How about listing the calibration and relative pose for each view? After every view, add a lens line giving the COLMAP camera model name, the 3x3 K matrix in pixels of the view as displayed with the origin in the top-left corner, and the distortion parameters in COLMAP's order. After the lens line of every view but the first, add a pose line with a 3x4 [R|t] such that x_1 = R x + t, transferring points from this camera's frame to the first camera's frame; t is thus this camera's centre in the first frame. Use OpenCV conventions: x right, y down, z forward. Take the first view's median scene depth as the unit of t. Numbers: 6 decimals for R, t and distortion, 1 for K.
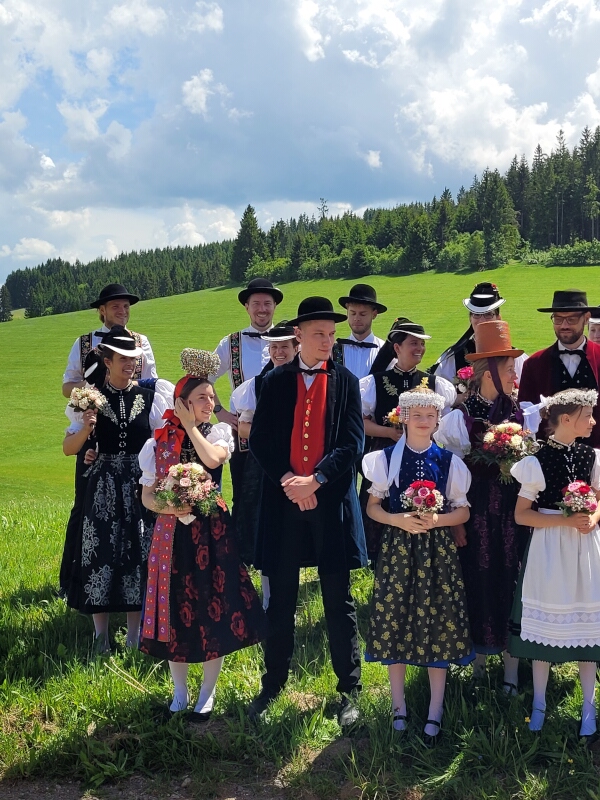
lens RADIAL K [[600.8, 0, 301.5], [0, 600.8, 328.0], [0, 0, 1]] dist [-0.084515, 0.080597]
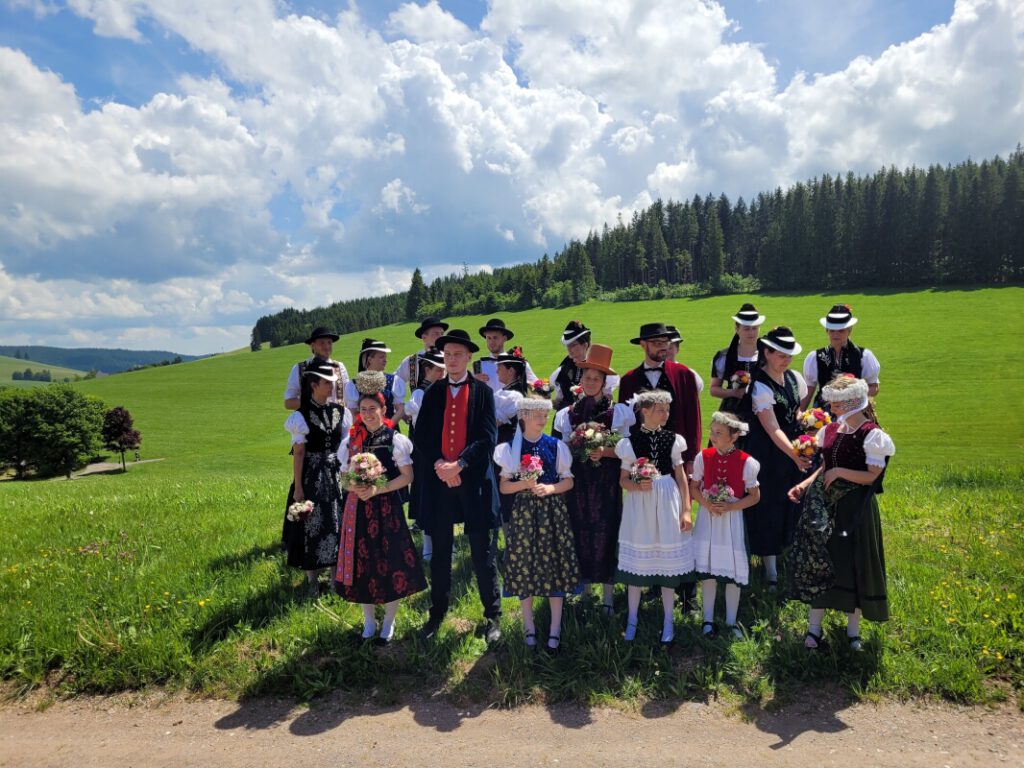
lens RADIAL K [[769.0, 0, 512.0], [0, 769.0, 384.0], [0, 0, 1]] dist [-0.084515, 0.080597]
pose [[0.986548, -0.043916, 0.157464, -0.136299], [0.037453, 0.998339, 0.043781, 0.008104], [-0.159125, -0.037295, 0.986554, -0.762807]]
